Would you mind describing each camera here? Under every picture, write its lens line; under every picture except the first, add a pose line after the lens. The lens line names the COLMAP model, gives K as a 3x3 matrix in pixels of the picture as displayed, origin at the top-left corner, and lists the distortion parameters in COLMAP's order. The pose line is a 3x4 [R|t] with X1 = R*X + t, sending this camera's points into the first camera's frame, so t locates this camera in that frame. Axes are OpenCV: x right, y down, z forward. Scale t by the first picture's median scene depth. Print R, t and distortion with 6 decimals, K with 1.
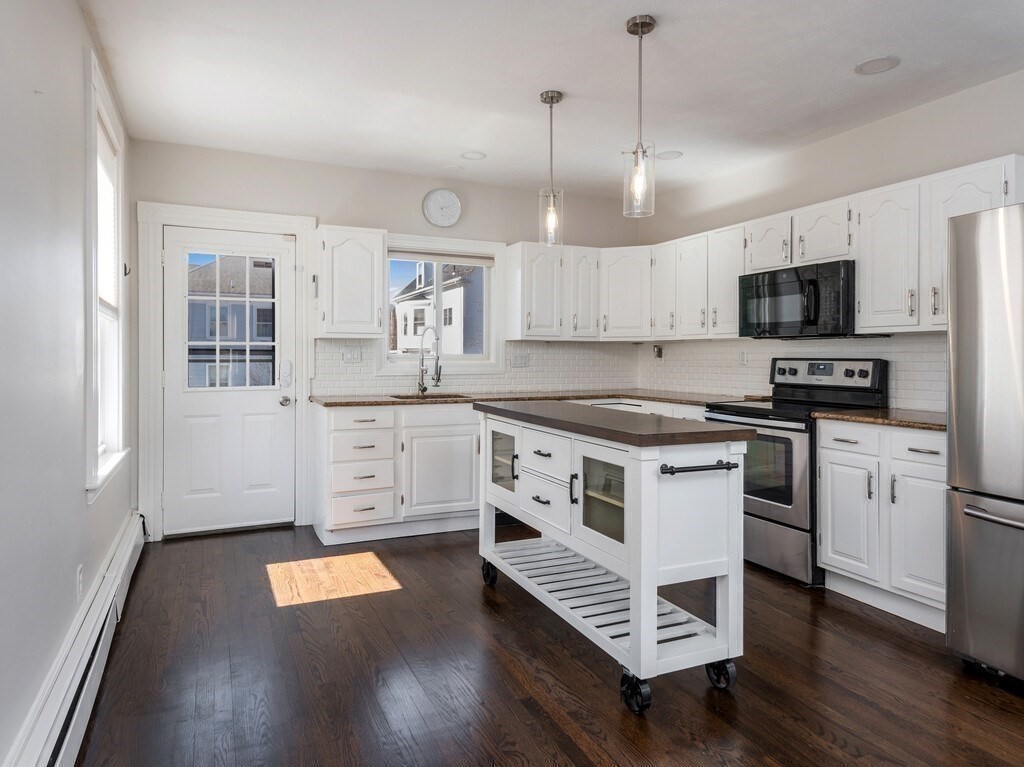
lens RADIAL K [[595.3, 0, 511.2], [0, 595.3, 354.6], [0, 0, 1]] dist [0.000192, 0.000026]
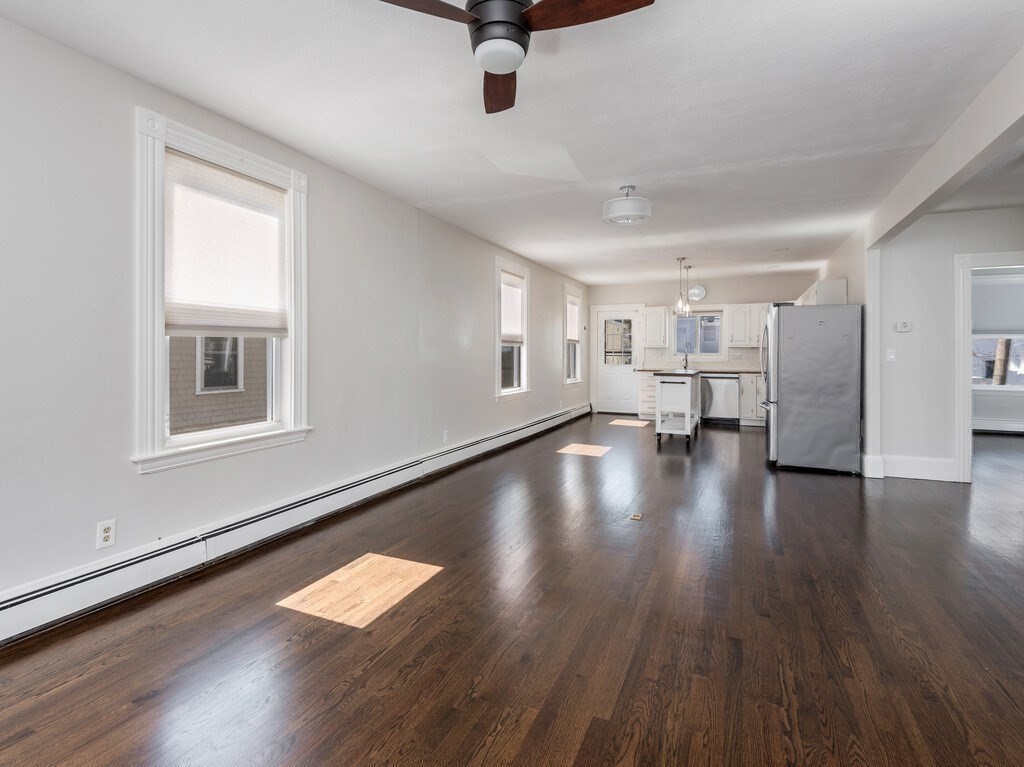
lens RADIAL K [[514.2, 0, 513.0], [0, 514.2, 360.2], [0, 0, 1]] dist [-0.001174, -0.000111]
pose [[0.641209, 0.014295, -0.767234, 1.197702], [-0.003958, 0.999875, 0.015322, -0.004053], [0.767356, -0.006788, 0.641185, -1.069715]]
